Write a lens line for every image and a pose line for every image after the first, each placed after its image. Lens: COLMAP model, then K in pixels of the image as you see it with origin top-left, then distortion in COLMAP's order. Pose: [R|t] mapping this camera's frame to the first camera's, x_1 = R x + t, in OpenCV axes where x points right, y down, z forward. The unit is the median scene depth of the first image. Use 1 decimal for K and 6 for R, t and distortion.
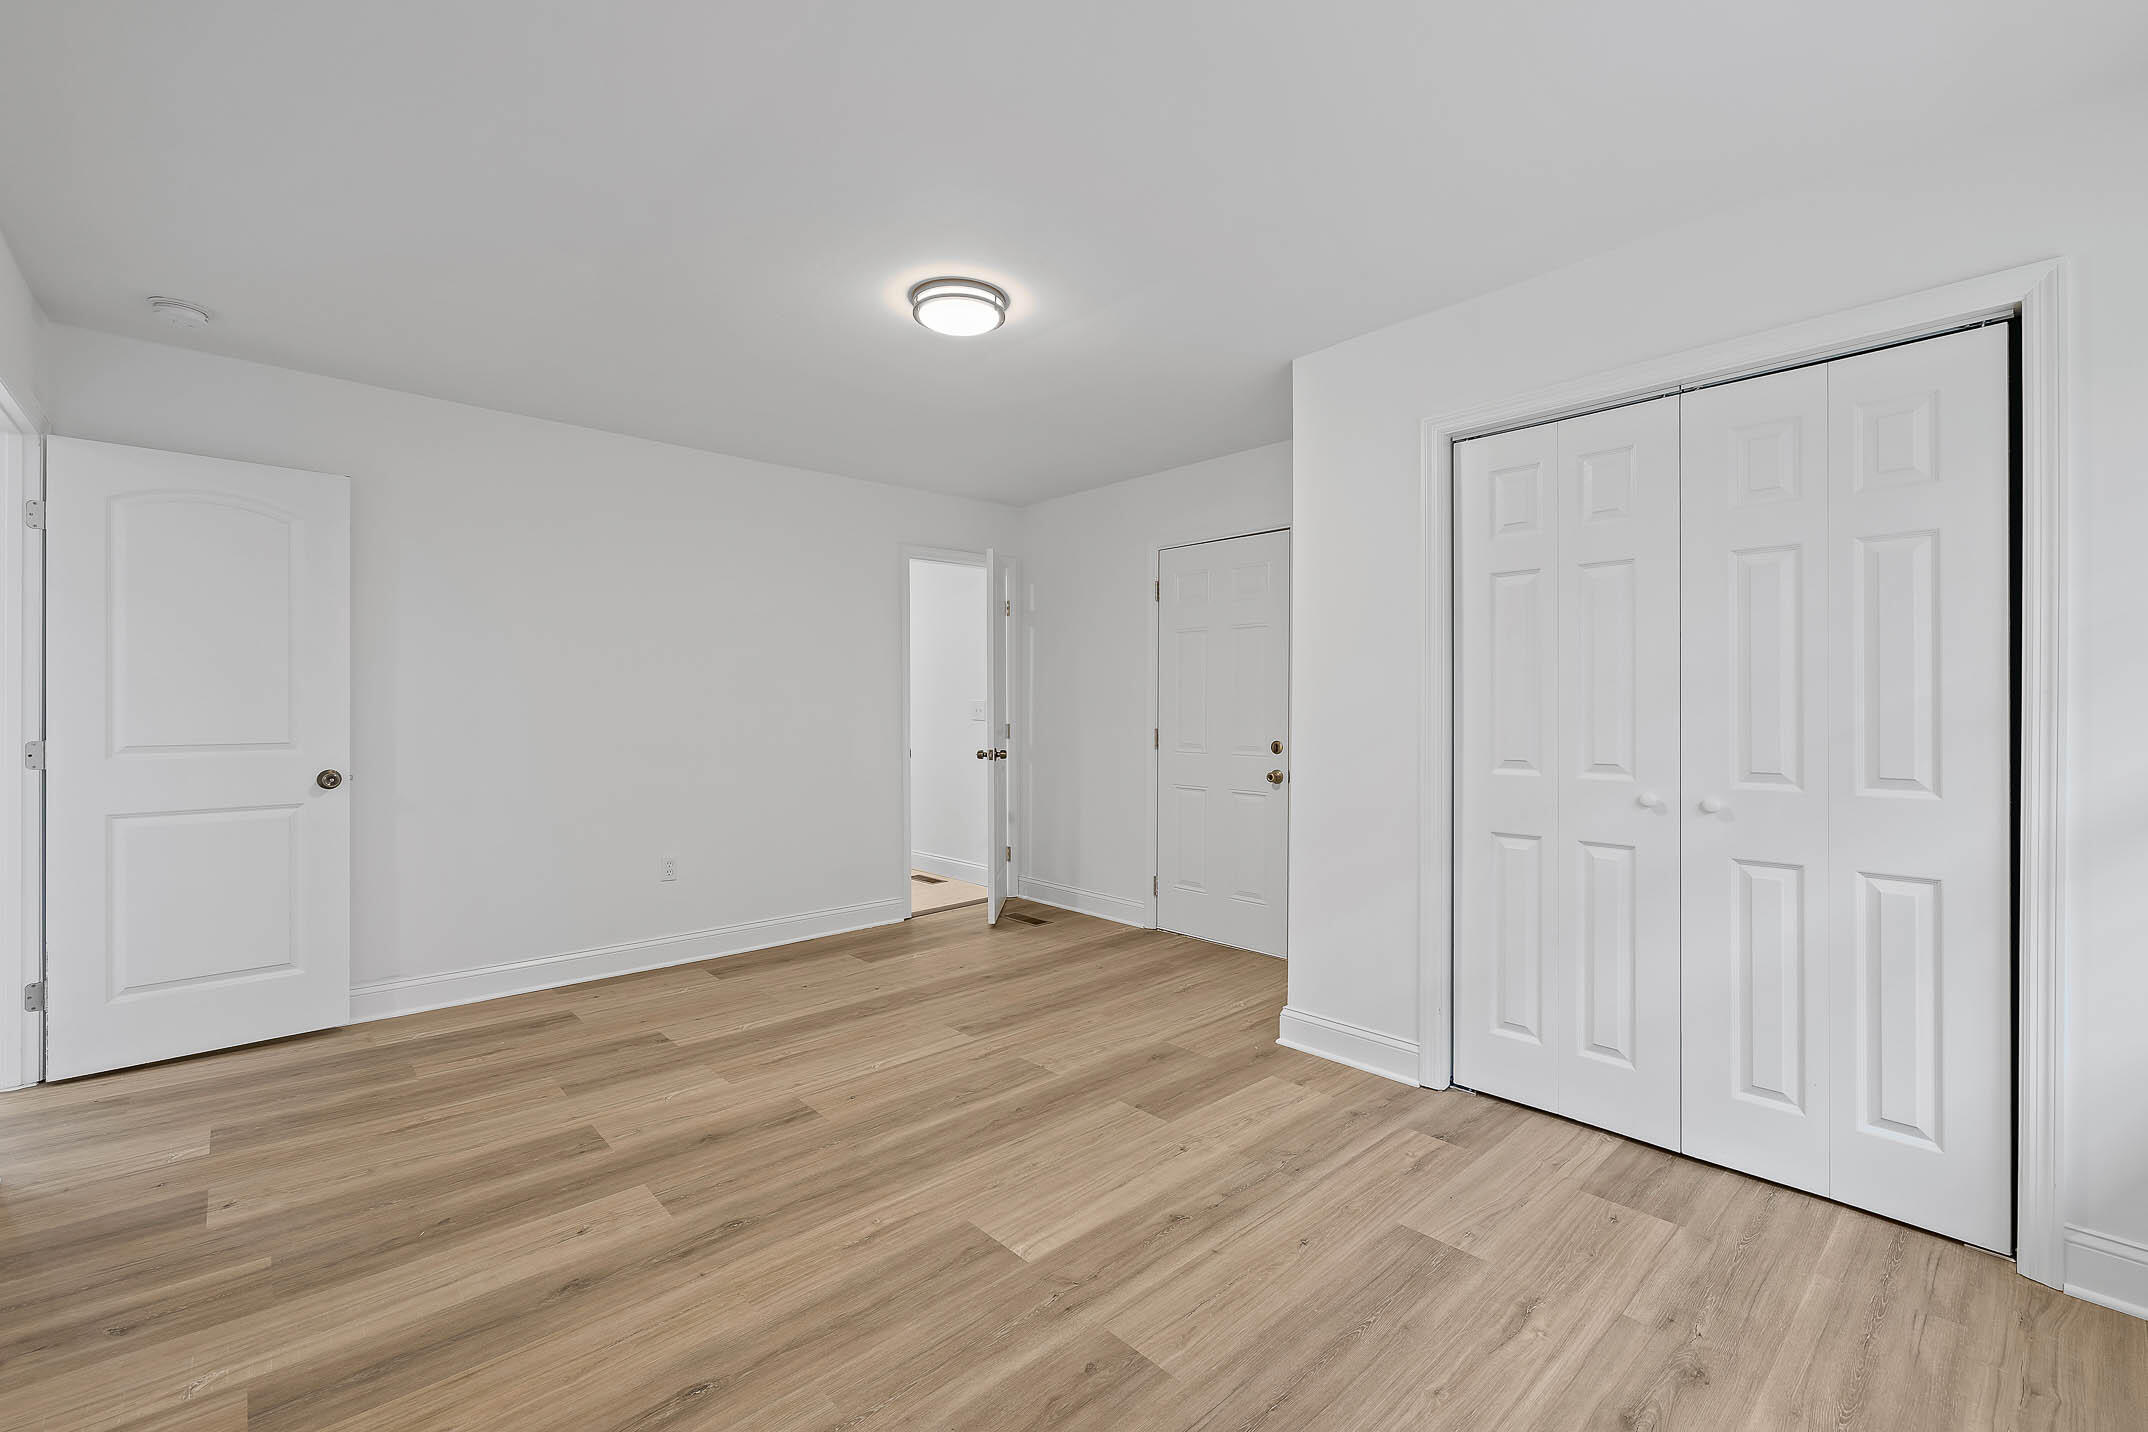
lens RADIAL K [[909.1, 0, 1055.2], [0, 909.1, 717.2], [0, 0, 1]] dist [0.000951, -0.001122]
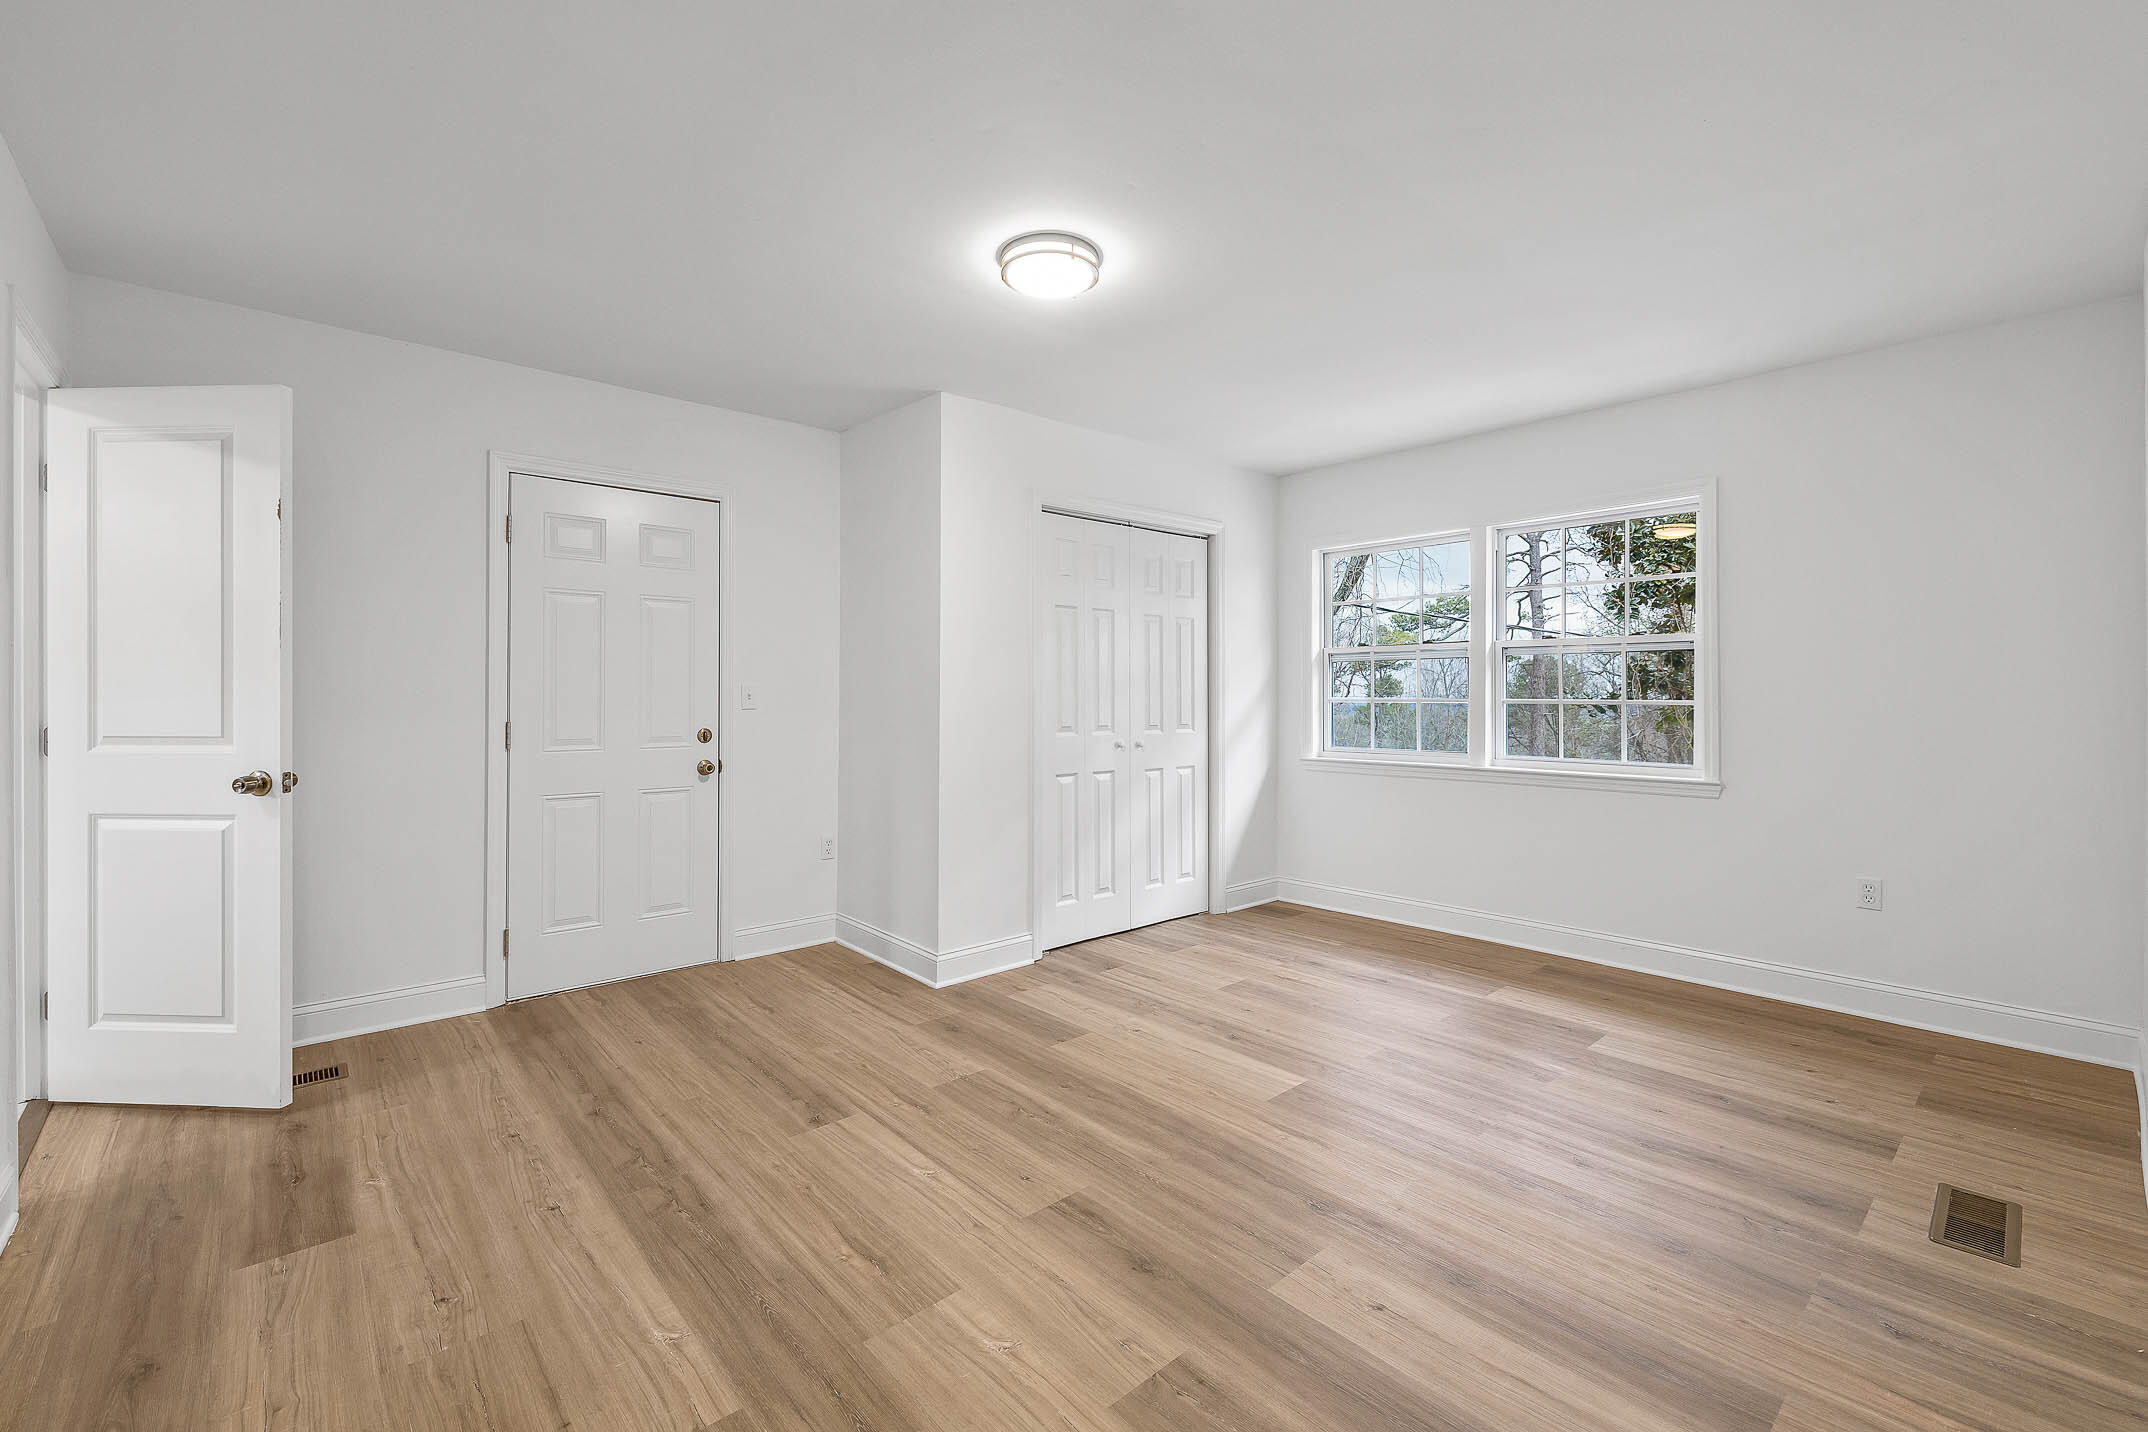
lens RADIAL K [[909.1, 0, 1060.7], [0, 909.1, 693.8], [0, 0, 1]] dist [0.000951, -0.001122]
pose [[0.011016, -0.000399, 0.999939, -0.930598], [0.009331, 0.999956, 0.000296, -0.008459], [-0.999896, 0.009327, 0.011019, 0.867977]]
